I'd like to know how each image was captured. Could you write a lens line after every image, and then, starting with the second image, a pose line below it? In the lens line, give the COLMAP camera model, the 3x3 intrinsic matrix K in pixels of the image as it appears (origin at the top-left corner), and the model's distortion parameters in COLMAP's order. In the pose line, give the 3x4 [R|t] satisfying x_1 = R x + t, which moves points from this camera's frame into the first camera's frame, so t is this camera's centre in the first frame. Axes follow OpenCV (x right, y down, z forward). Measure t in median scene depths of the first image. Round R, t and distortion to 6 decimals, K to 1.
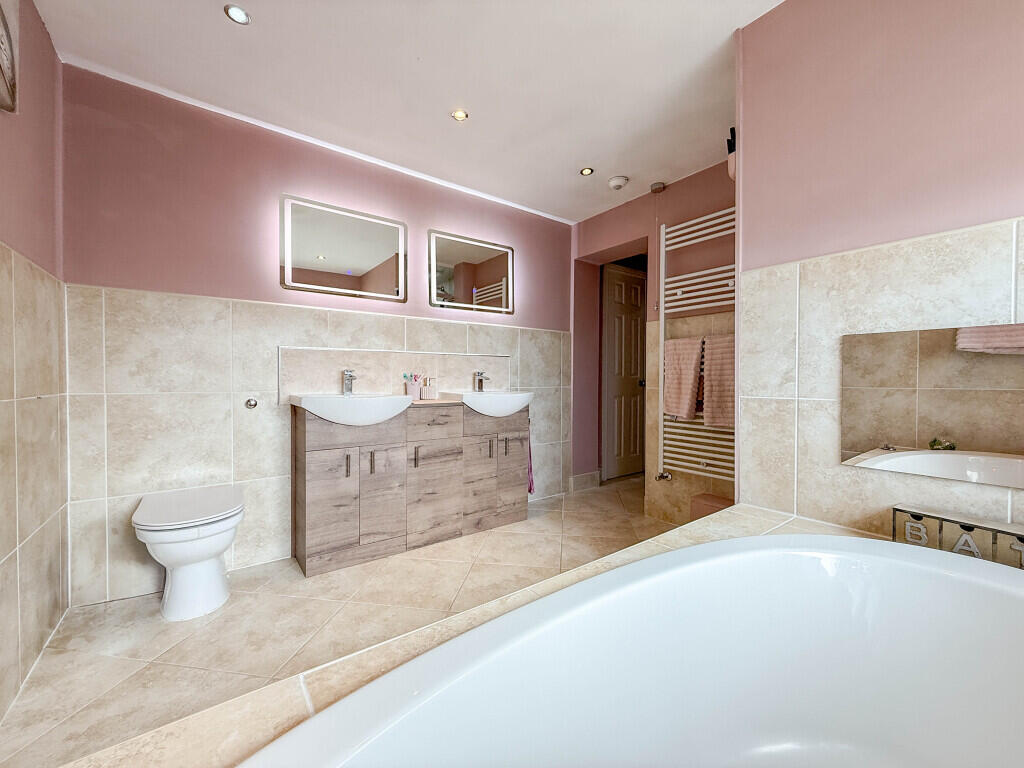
lens RADIAL K [[414.0, 0, 511.5], [0, 414.0, 382.4], [0, 0, 1]] dist [-0.001208, -0.000149]
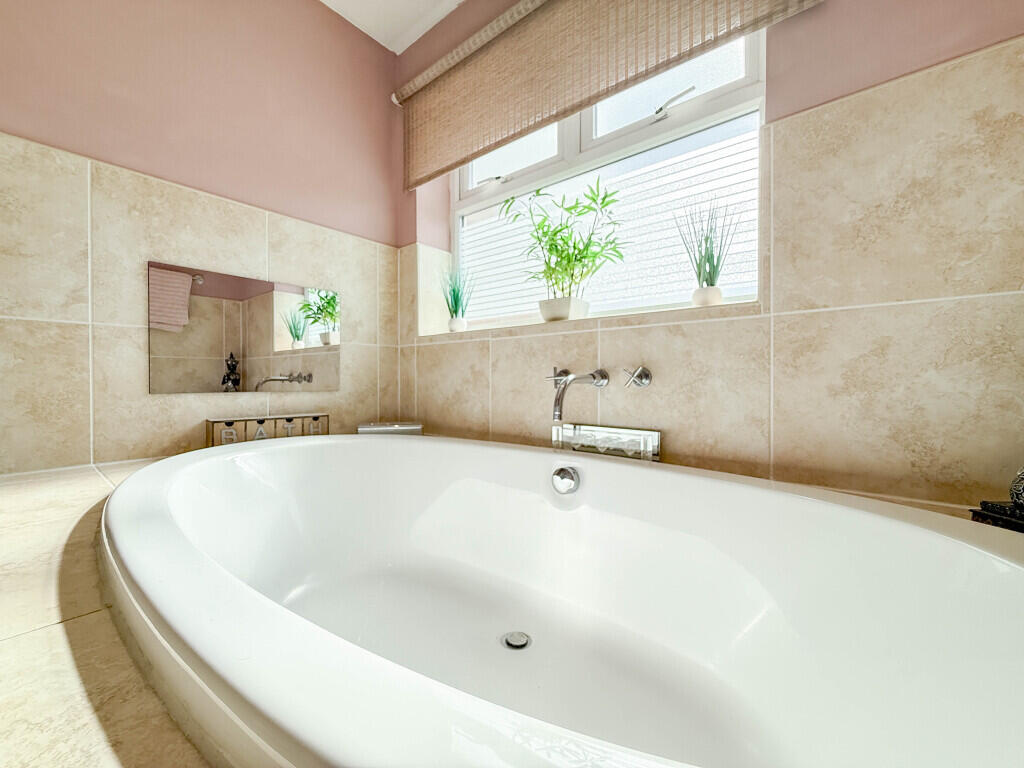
lens RADIAL K [[414.0, 0, 512.0], [0, 414.0, 381.1], [0, 0, 1]] dist [-0.001208, -0.000149]
pose [[-0.257797, -0.003472, 0.966193, -0.342093], [0.016833, 0.999826, 0.008084, 0.168039], [-0.966052, 0.018348, -0.257694, 0.415745]]
